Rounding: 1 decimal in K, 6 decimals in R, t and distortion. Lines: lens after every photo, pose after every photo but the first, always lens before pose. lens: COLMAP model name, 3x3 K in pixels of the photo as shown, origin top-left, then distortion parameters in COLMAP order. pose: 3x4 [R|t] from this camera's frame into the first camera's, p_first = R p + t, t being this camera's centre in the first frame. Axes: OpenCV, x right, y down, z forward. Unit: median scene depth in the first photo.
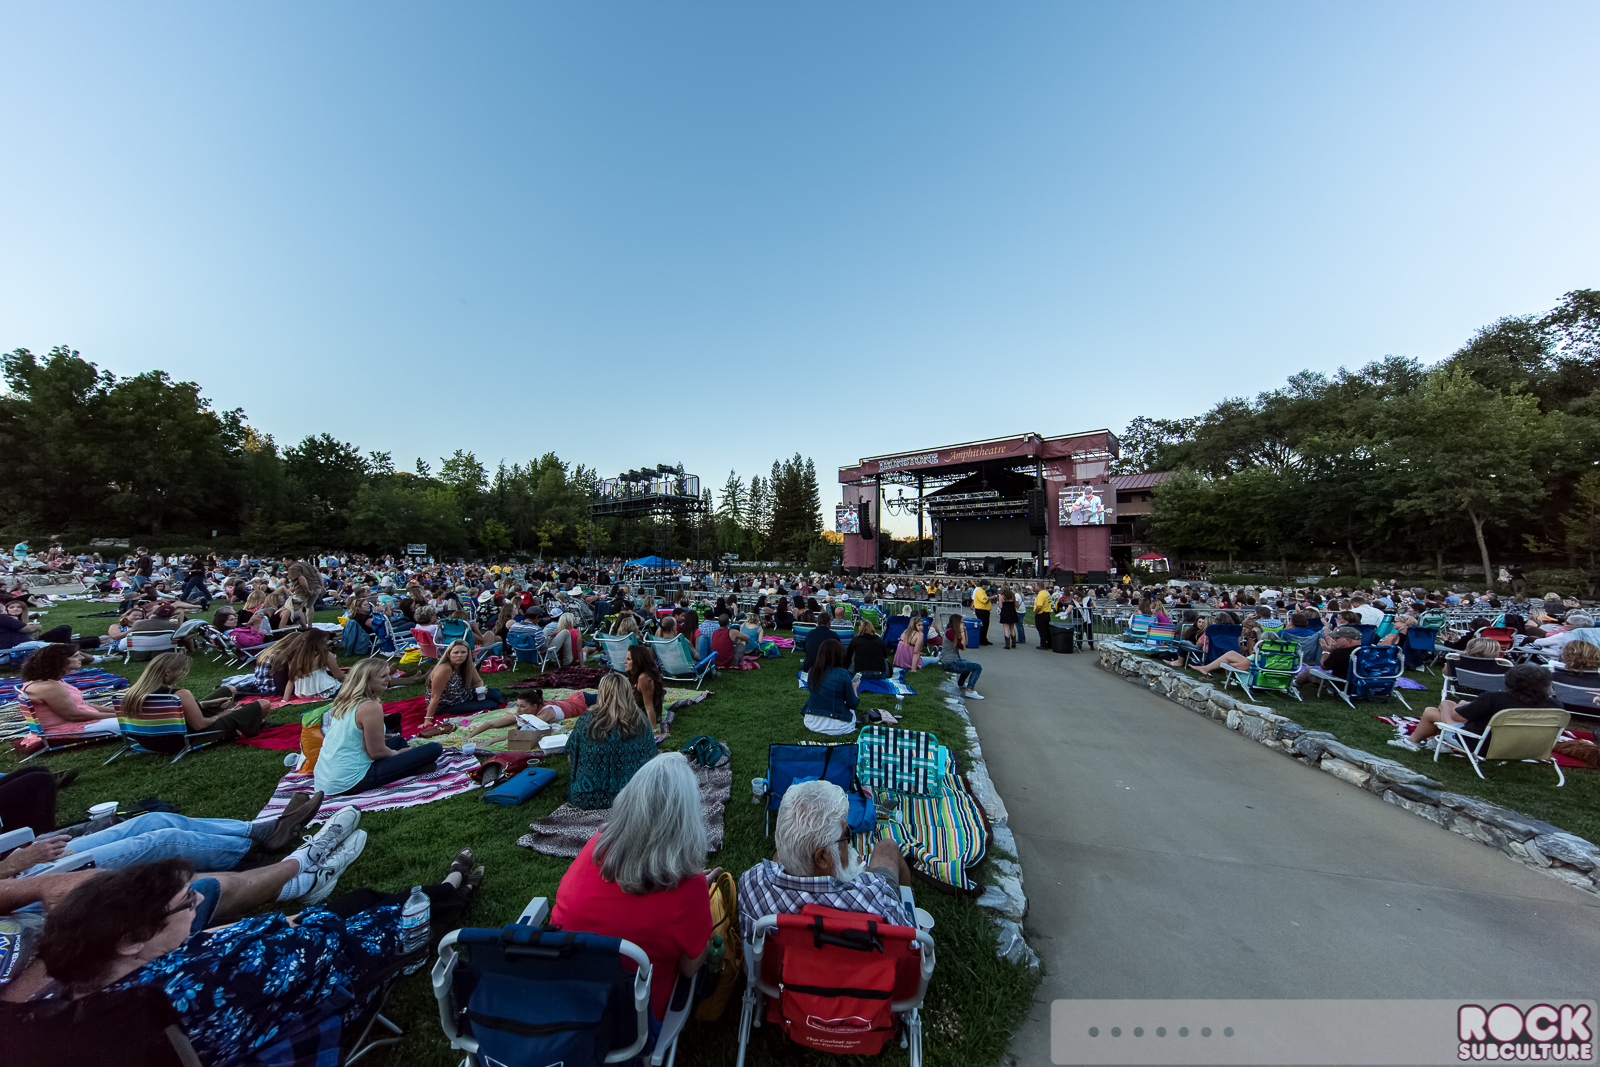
lens RADIAL K [[511.3, 0, 801.7], [0, 511.3, 533.7], [0, 0, 1]] dist [0.007041, -0.000222]
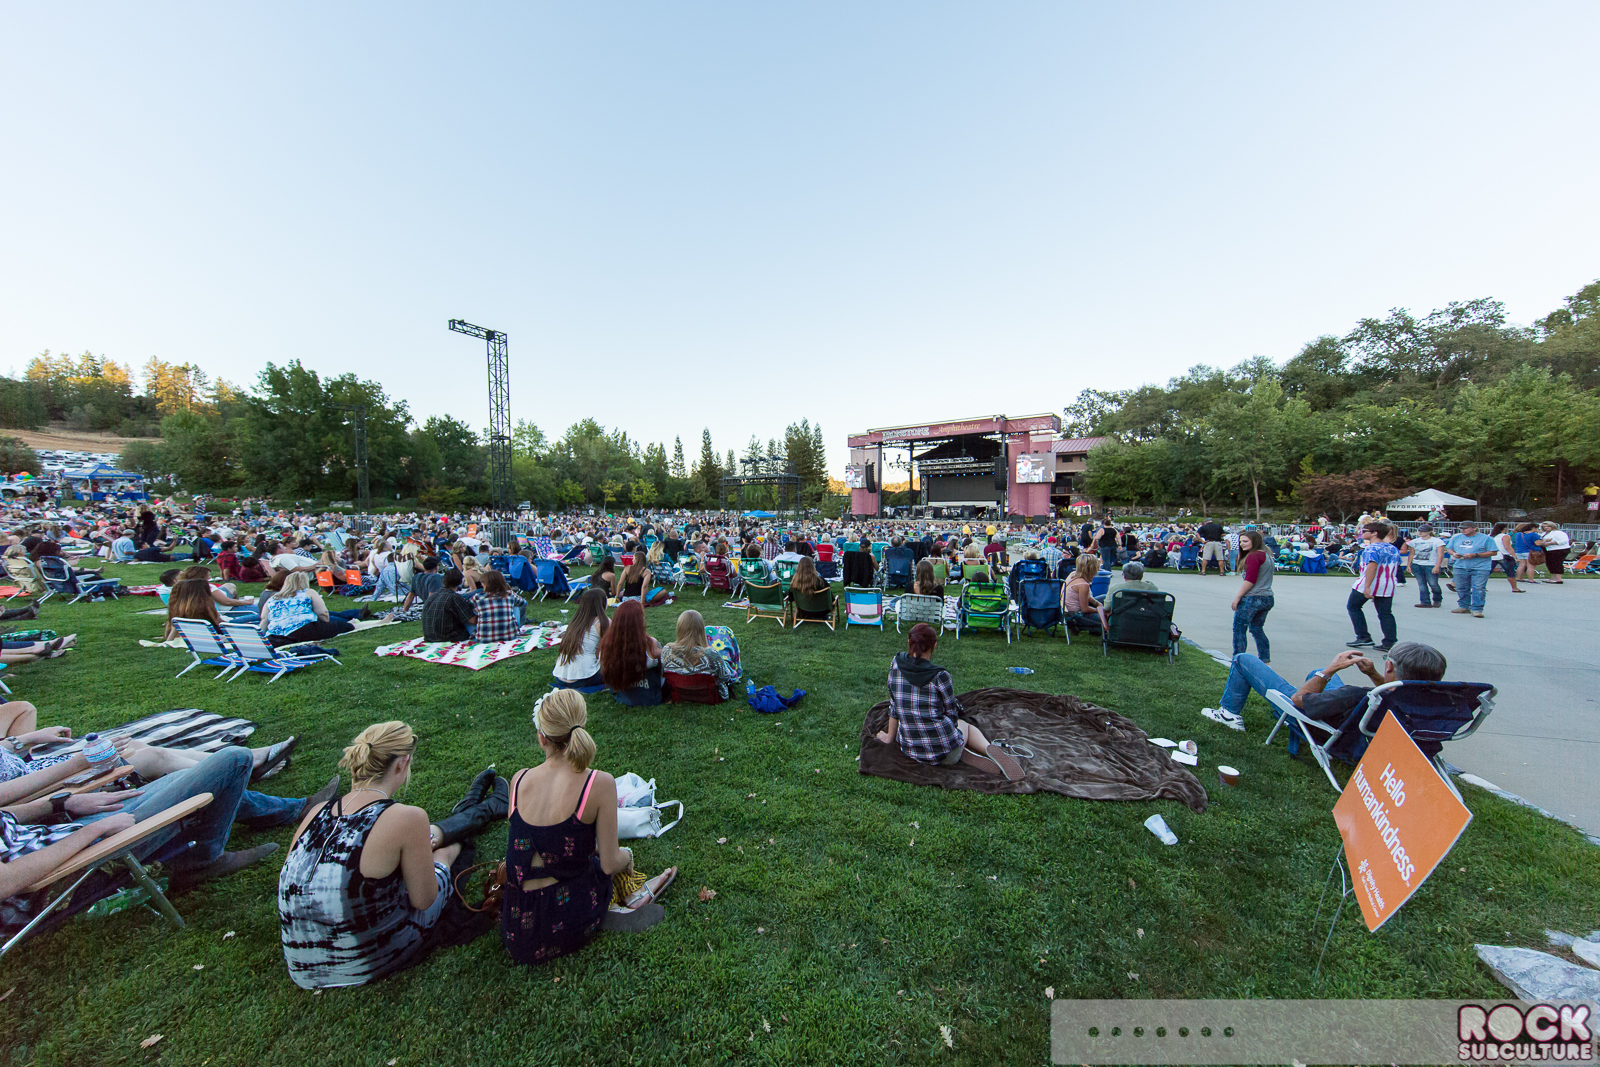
lens RADIAL K [[496.2, 0, 800.0], [0, 496.2, 533.5], [0, 0, 1]] dist [0.005357, 0.000235]
pose [[0.999065, -0.015666, 0.040289, -0.110171], [0.011366, 0.994425, 0.104829, -0.021054], [-0.041707, -0.104273, 0.993674, -0.258823]]
